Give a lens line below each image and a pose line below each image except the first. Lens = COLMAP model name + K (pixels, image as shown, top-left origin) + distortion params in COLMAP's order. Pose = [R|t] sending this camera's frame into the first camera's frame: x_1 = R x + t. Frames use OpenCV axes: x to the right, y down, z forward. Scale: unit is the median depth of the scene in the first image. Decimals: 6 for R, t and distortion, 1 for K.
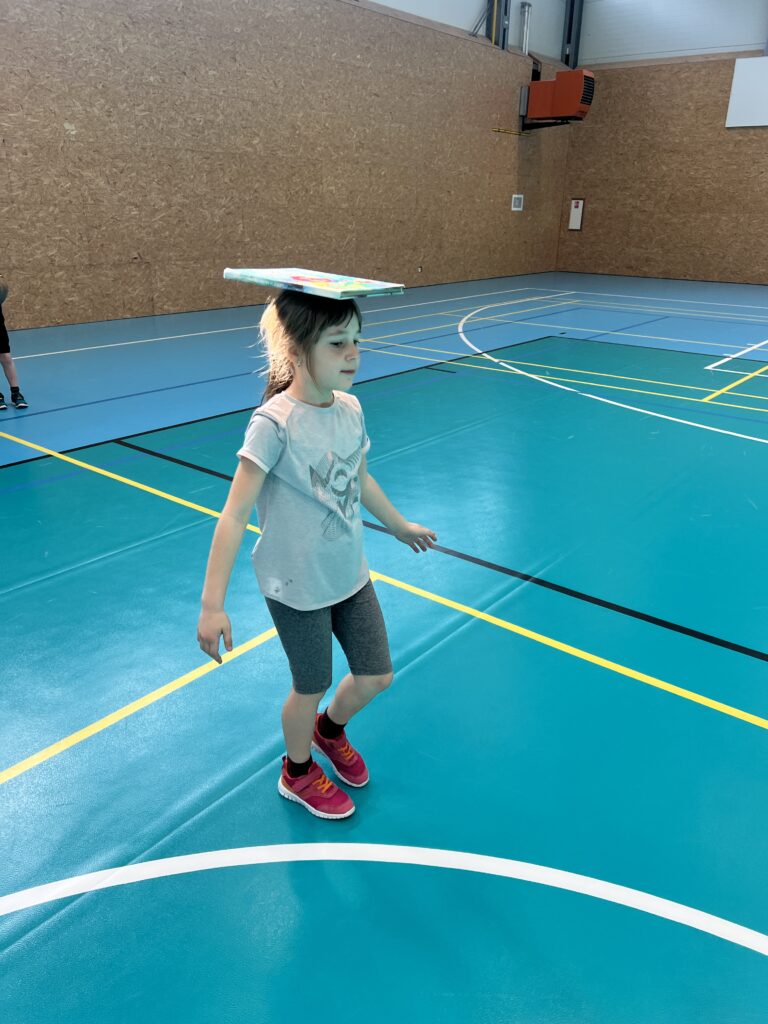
lens RADIAL K [[761.0, 0, 376.4], [0, 761.0, 520.4], [0, 0, 1]] dist [0.048225, -0.057929]
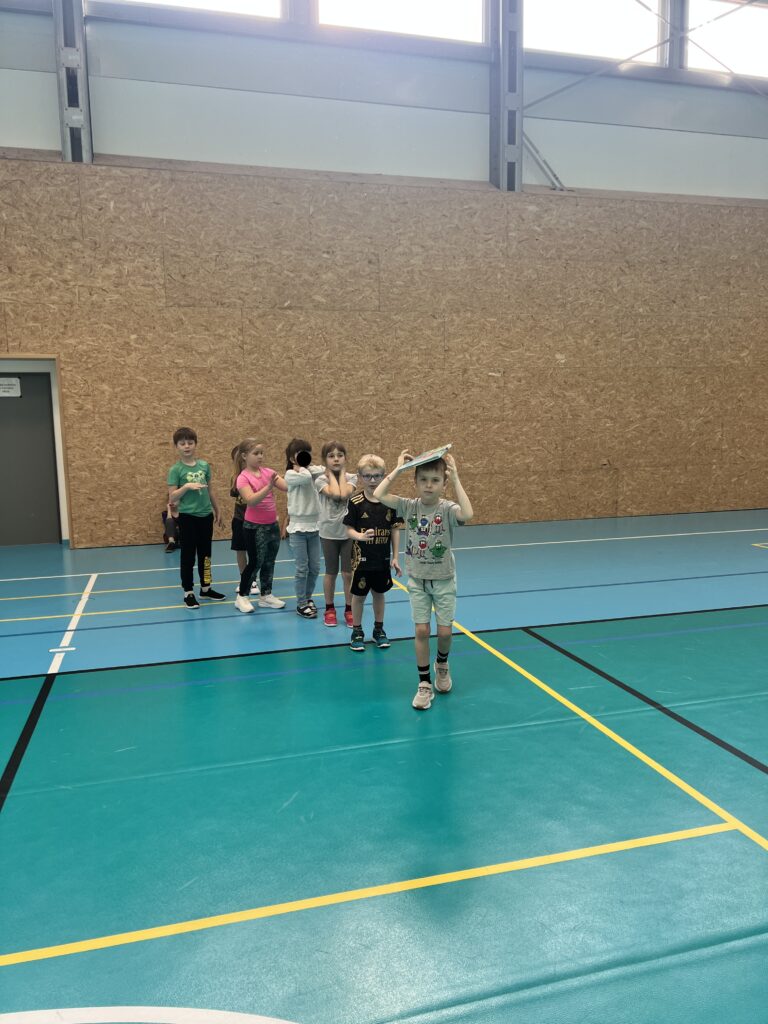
lens RADIAL K [[761.0, 0, 378.6], [0, 761.0, 523.7], [0, 0, 1]] dist [0.048225, -0.057929]
pose [[0.813199, 0.049670, -0.579862, 0.049694], [-0.192317, 0.963314, -0.187189, -0.003880], [0.549292, 0.263739, 0.792919, 0.007090]]
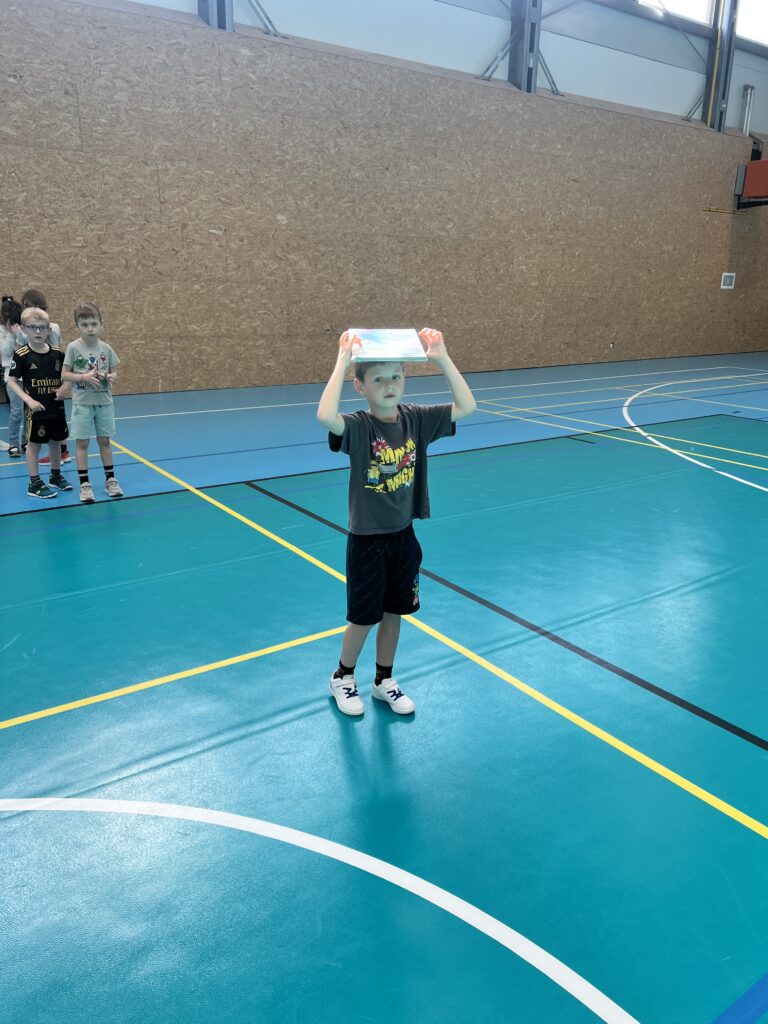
lens RADIAL K [[761.0, 0, 388.0], [0, 761.0, 519.8], [0, 0, 1]] dist [0.048225, -0.057929]
pose [[0.961797, 0.081320, -0.261405, 0.081176], [-0.104993, 0.991418, -0.077889, 0.008745], [0.252828, 0.102360, 0.962081, -0.016463]]
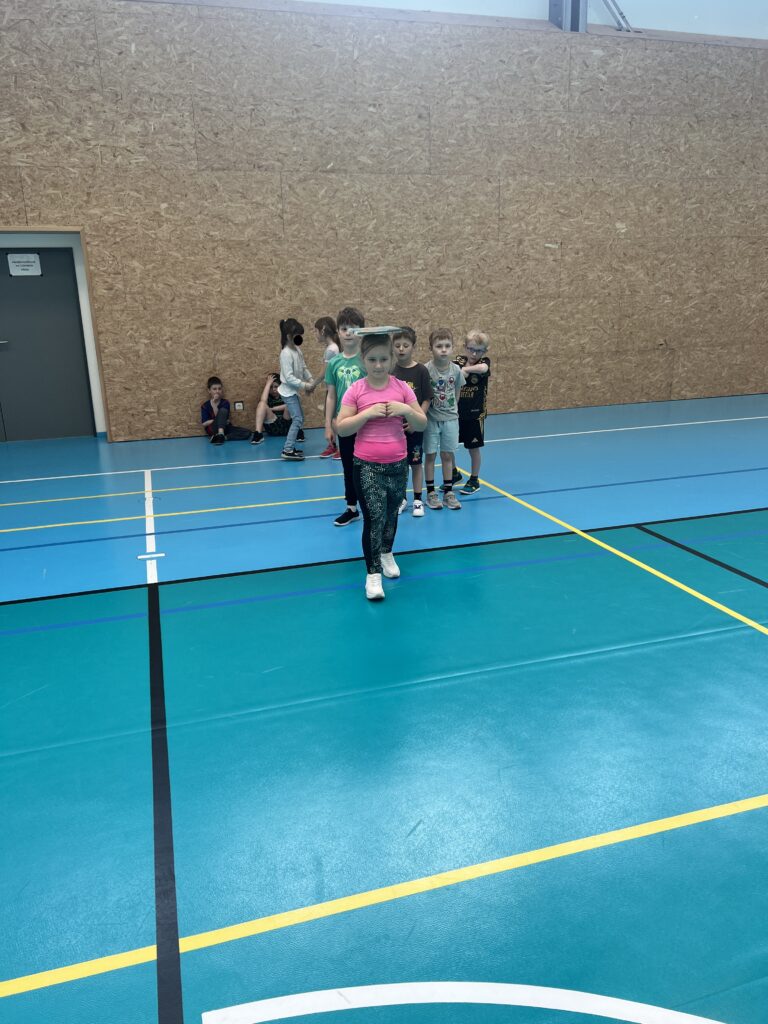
lens RADIAL K [[761.0, 0, 387.8], [0, 761.0, 517.2], [0, 0, 1]] dist [0.048225, -0.057929]
pose [[0.828218, 0.119428, -0.547533, -0.032184], [-0.175823, 0.983072, -0.051529, -0.003331], [0.532110, 0.138946, 0.835196, -0.002539]]
